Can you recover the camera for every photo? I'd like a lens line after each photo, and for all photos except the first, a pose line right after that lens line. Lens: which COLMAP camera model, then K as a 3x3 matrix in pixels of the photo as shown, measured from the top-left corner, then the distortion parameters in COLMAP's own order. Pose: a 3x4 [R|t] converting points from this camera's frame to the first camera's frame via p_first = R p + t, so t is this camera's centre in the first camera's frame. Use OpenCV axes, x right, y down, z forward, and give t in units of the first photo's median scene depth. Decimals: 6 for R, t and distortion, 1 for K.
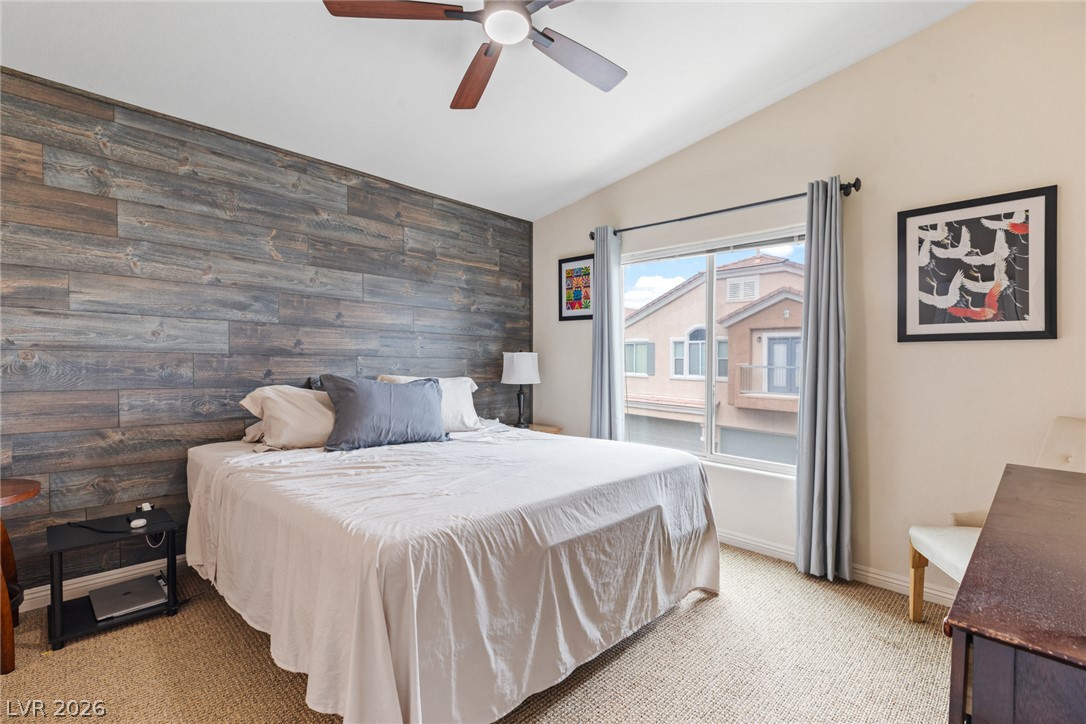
lens RADIAL K [[490.6, 0, 530.3], [0, 490.6, 368.6], [0, 0, 1]] dist [0.004622, -0.000452]
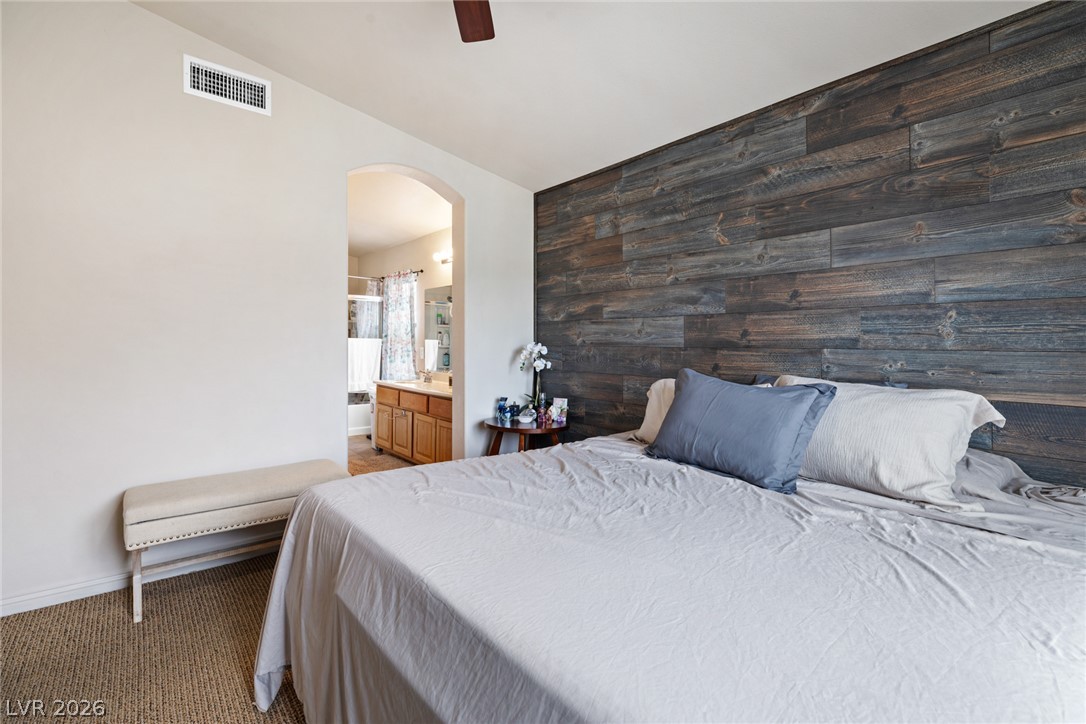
lens RADIAL K [[490.6, 0, 538.8], [0, 490.6, 352.3], [0, 0, 1]] dist [0.004622, -0.000452]
pose [[-0.090000, -0.001833, -0.995940, 0.425620], [-0.025061, 0.999686, 0.000425, -0.011070], [0.995626, 0.024997, -0.090018, 0.729708]]
